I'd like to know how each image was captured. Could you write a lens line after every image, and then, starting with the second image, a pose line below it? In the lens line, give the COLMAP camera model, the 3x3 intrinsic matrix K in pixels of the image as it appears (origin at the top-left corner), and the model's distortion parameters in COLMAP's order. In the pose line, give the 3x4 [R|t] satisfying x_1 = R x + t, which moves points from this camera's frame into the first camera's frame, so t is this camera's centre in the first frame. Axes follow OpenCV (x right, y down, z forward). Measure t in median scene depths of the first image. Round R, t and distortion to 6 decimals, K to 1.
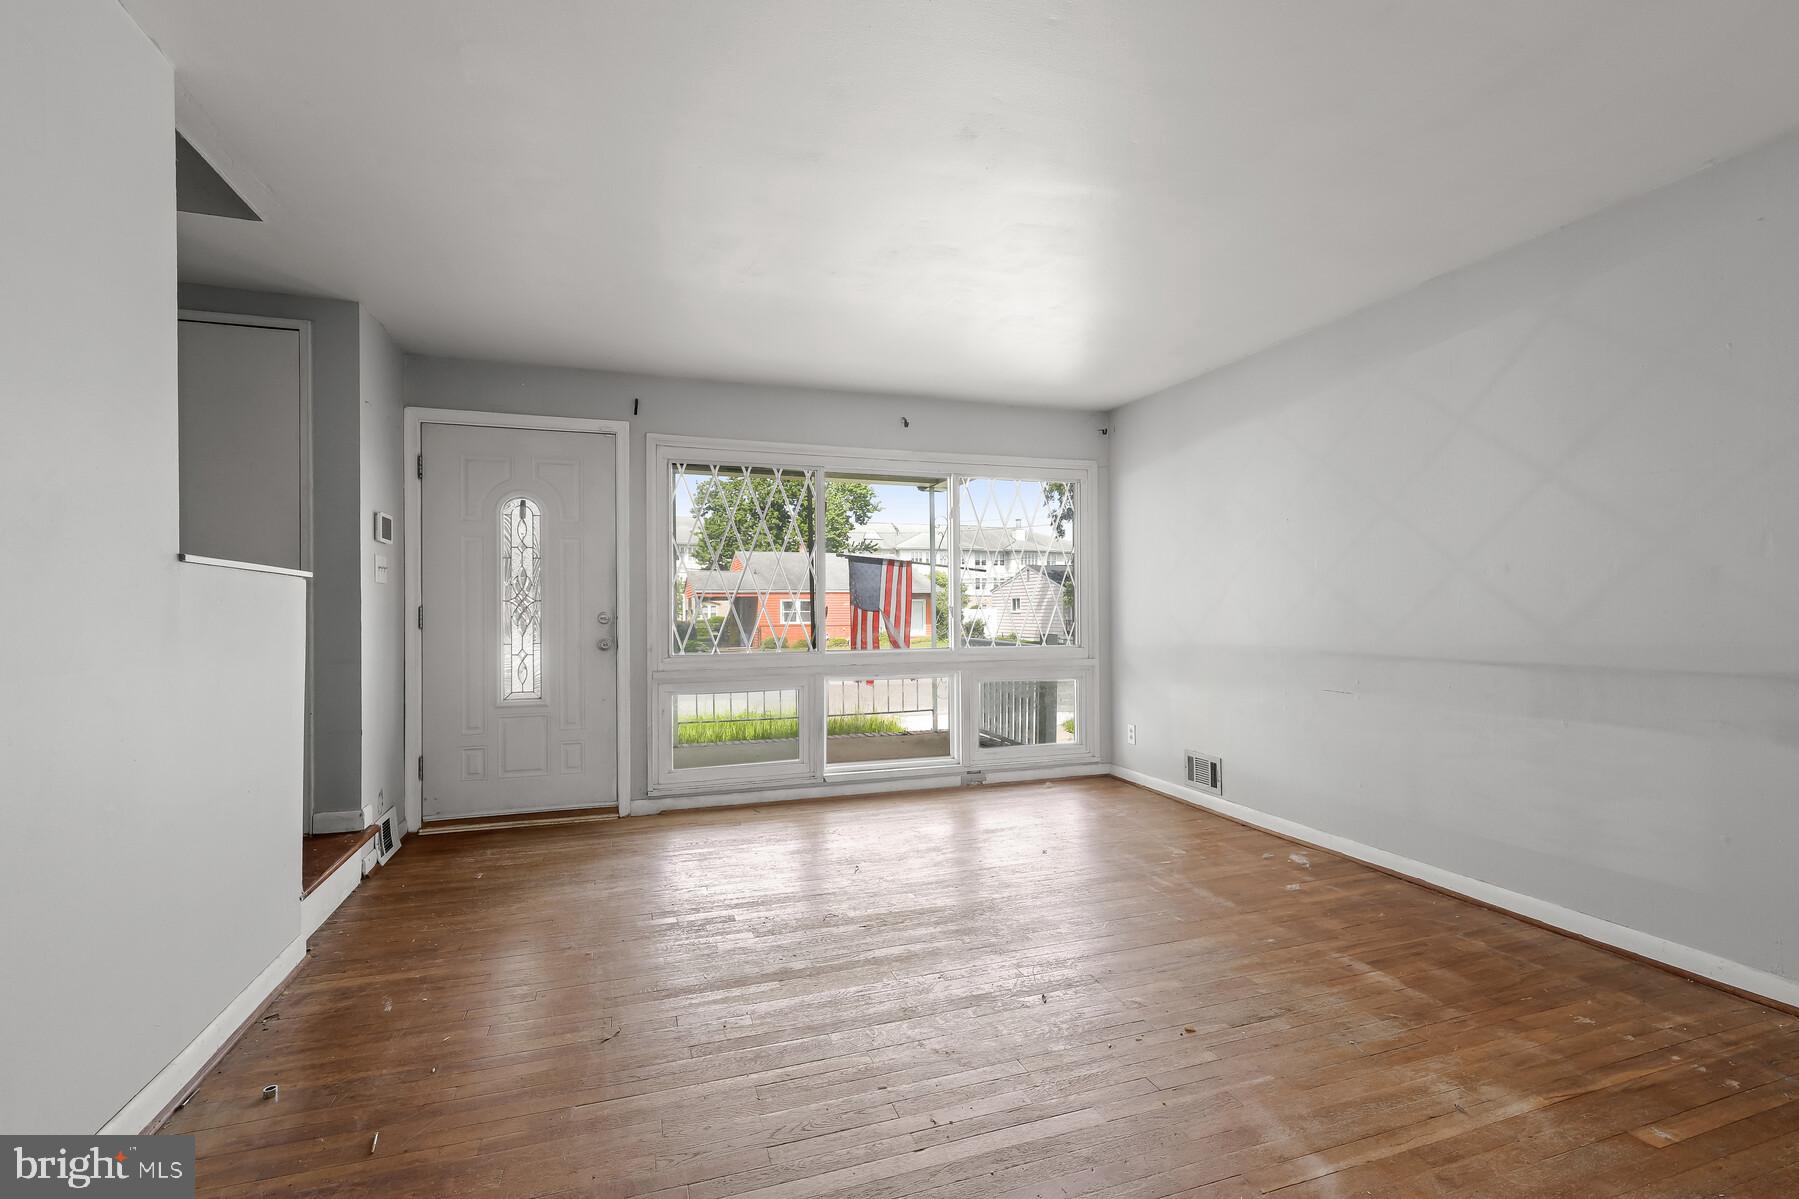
lens RADIAL K [[820.2, 0, 901.2], [0, 820.2, 602.4], [0, 0, 1]] dist [-0.000547, 0.000433]
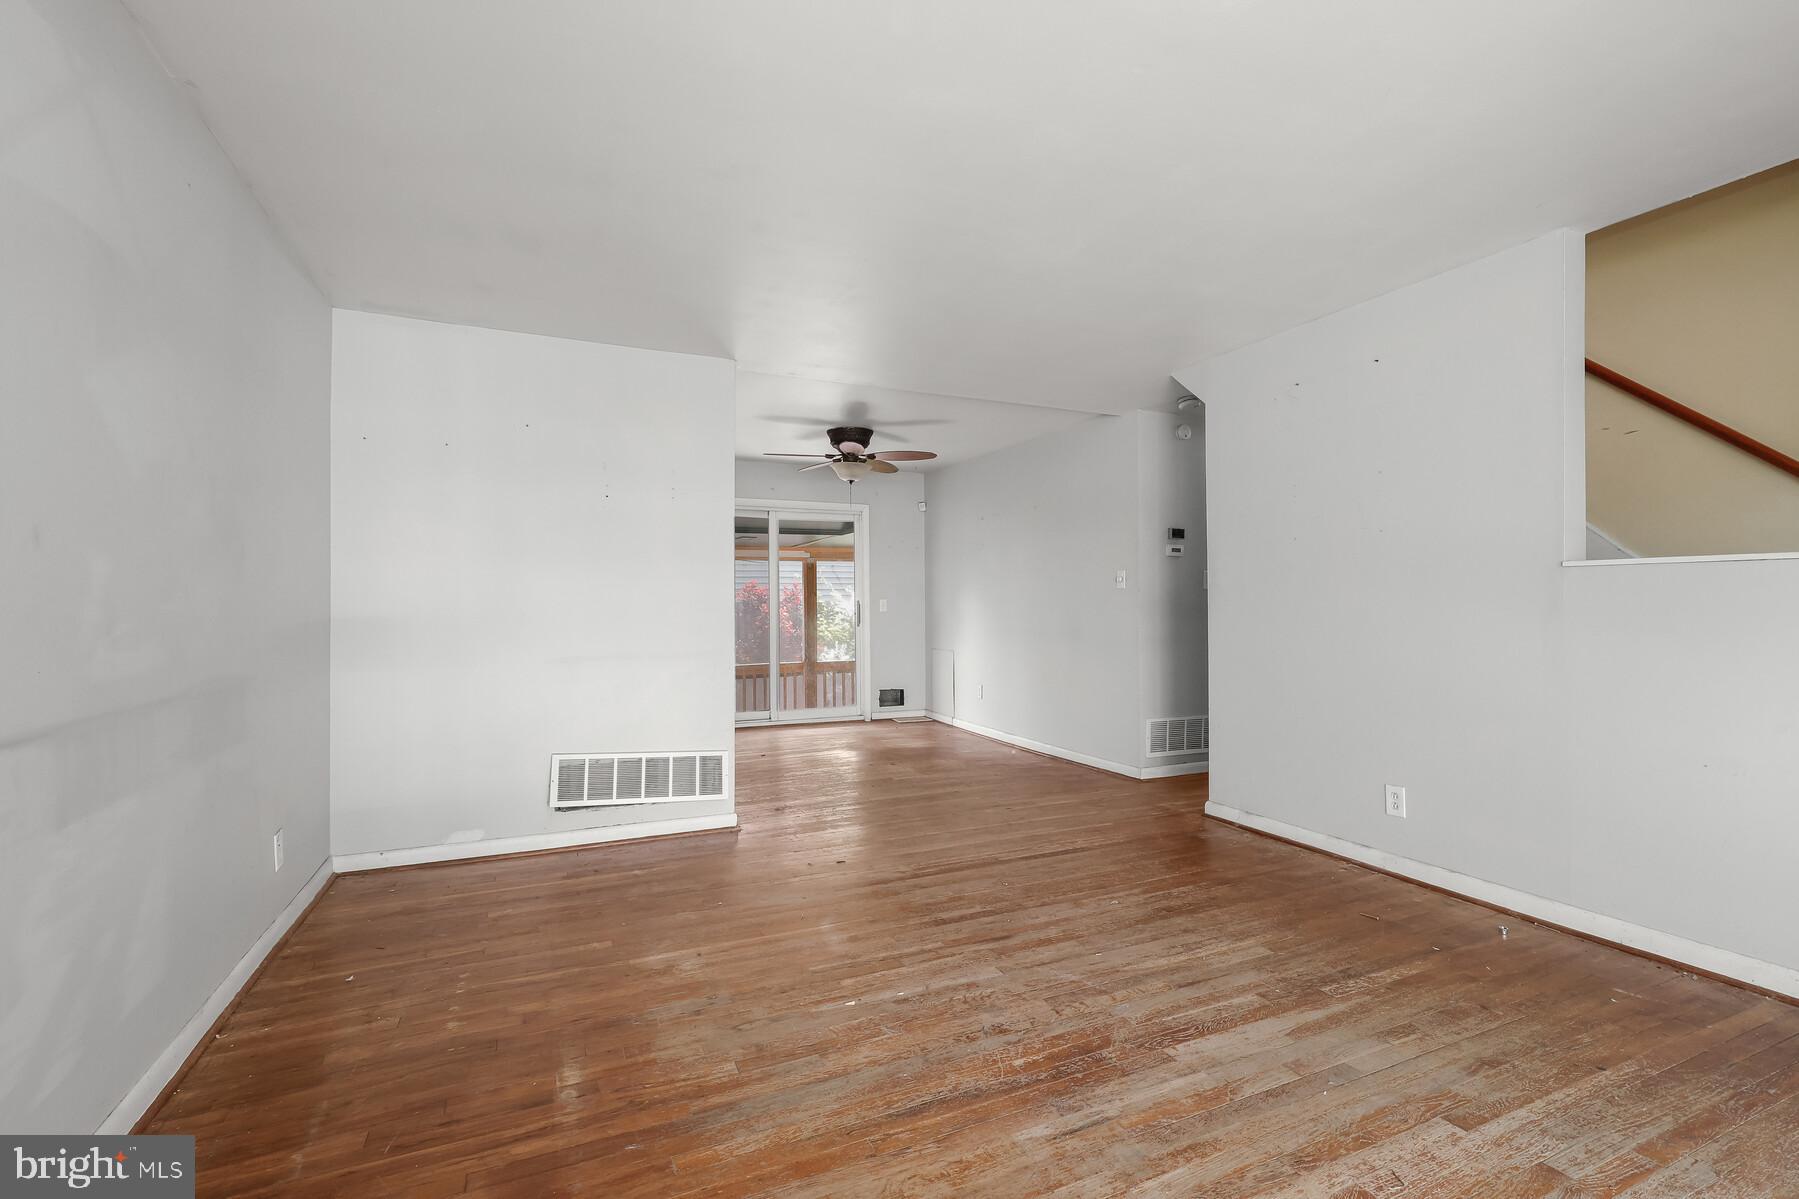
lens RADIAL K [[820.2, 0, 901.6], [0, 820.2, 600.7], [0, 0, 1]] dist [-0.000547, 0.000433]
pose [[-0.995445, 0.015622, -0.094051, 0.392482], [0.016288, 0.999847, -0.006320, 0.004057], [0.093938, -0.007823, -0.995547, 2.175650]]
